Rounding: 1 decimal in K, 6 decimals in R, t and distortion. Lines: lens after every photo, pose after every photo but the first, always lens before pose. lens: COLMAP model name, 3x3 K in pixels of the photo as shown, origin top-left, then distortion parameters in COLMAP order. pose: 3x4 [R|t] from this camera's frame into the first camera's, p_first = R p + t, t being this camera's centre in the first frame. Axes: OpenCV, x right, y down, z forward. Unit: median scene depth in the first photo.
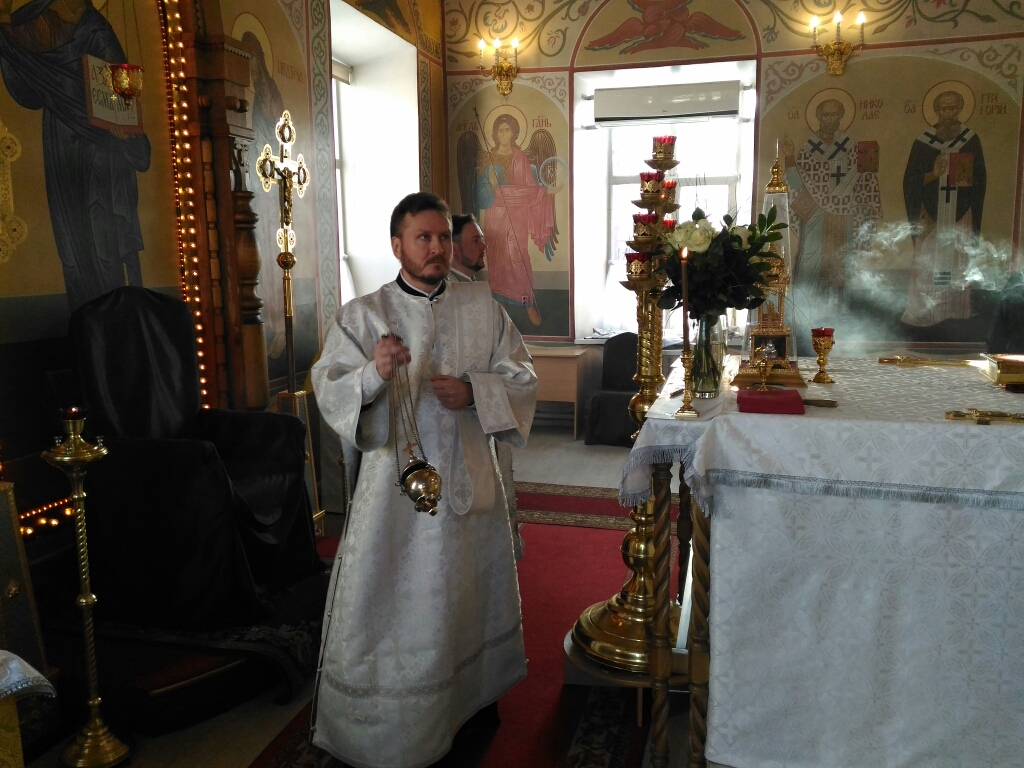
lens RADIAL K [[844.6, 0, 518.8], [0, 844.6, 381.1], [0, 0, 1]] dist [0.103797, -0.194674]
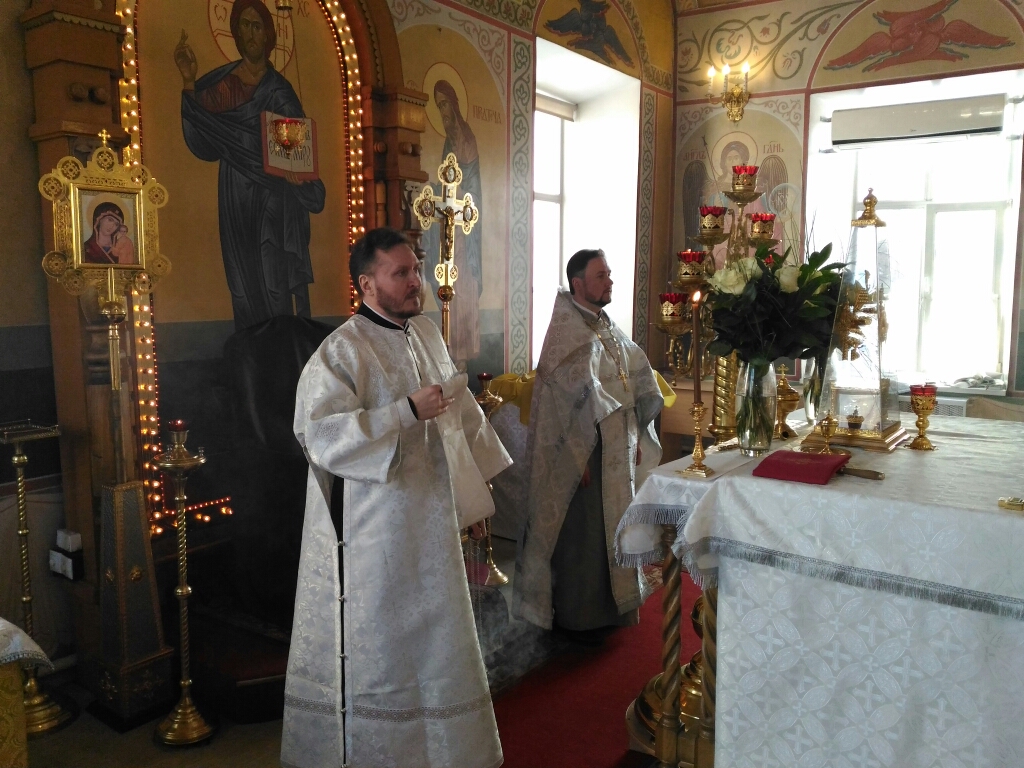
lens RADIAL K [[844.6, 0, 518.8], [0, 844.6, 381.1], [0, 0, 1]] dist [0.103797, -0.194674]
pose [[0.940210, 0.050286, -0.336863, 0.176887], [-0.061046, 0.997905, -0.021418, -0.015416], [0.335080, 0.040701, 0.941310, 0.042510]]
